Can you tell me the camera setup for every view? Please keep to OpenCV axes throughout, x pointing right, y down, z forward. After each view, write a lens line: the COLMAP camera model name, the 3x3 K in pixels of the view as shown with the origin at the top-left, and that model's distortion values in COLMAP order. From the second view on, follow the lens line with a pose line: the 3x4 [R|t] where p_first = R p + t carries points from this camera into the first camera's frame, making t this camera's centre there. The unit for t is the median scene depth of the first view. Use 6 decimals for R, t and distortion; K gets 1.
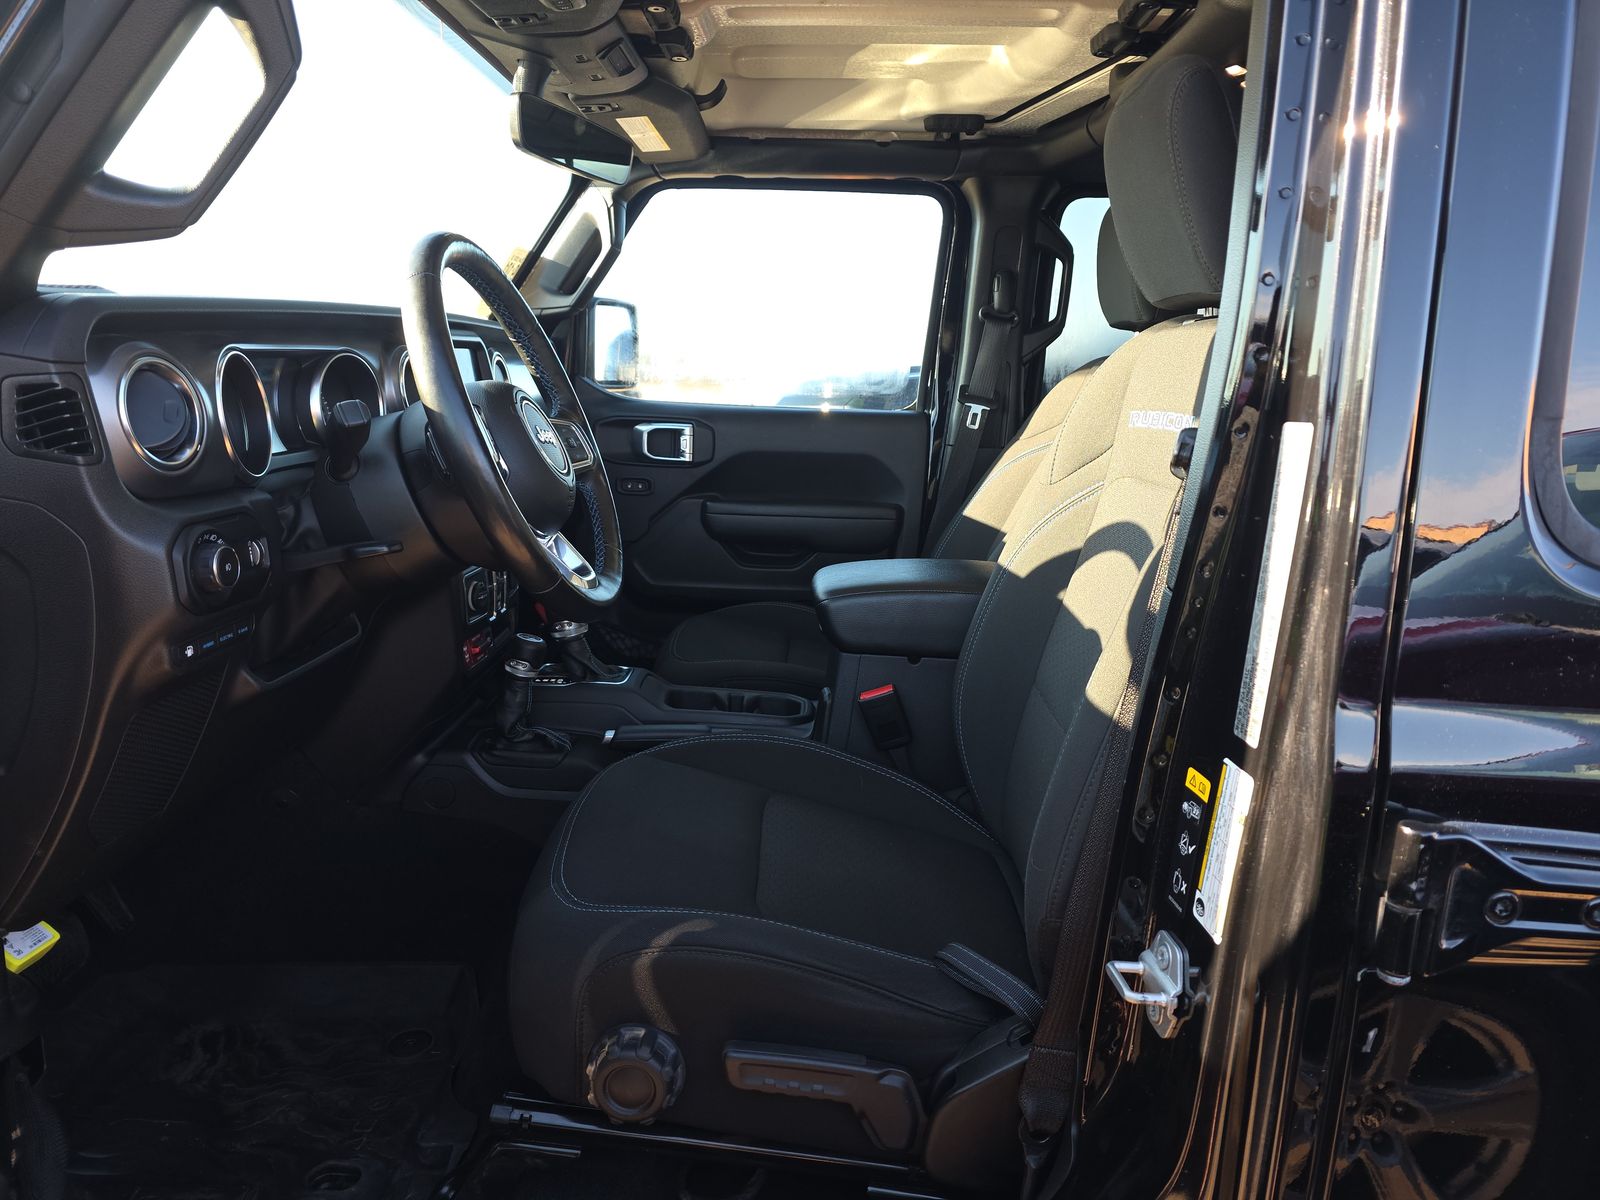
lens RADIAL K [[1077.1, 0, 799.6], [0, 1077.1, 600.1], [0, 0, 1]] dist [0.056001, -0.010544]
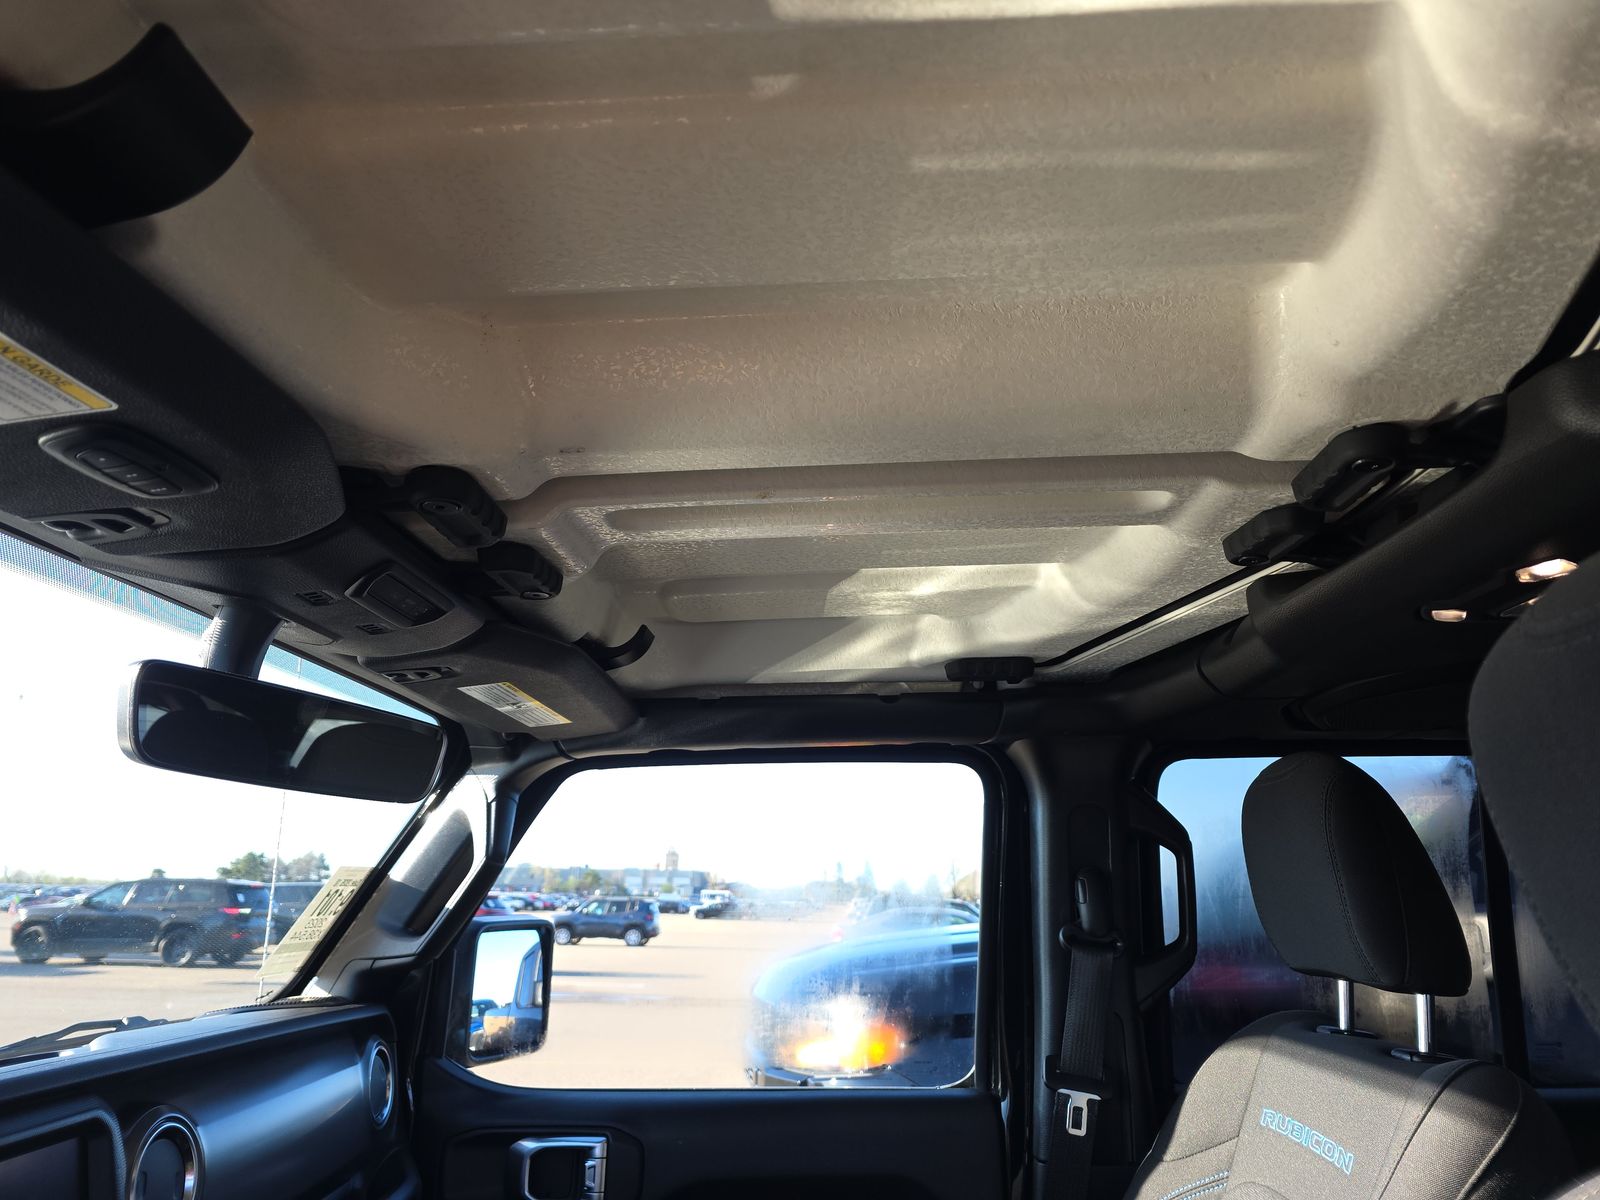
lens RADIAL K [[1077.1, 0, 800.0], [0, 1077.1, 598.2], [0, 0, 1]] dist [0.056001, -0.010544]
pose [[0.999048, -0.042507, -0.009774, 0.029993], [0.033283, 0.887815, -0.458995, -0.164236], [0.028188, 0.458233, 0.888385, 0.361454]]
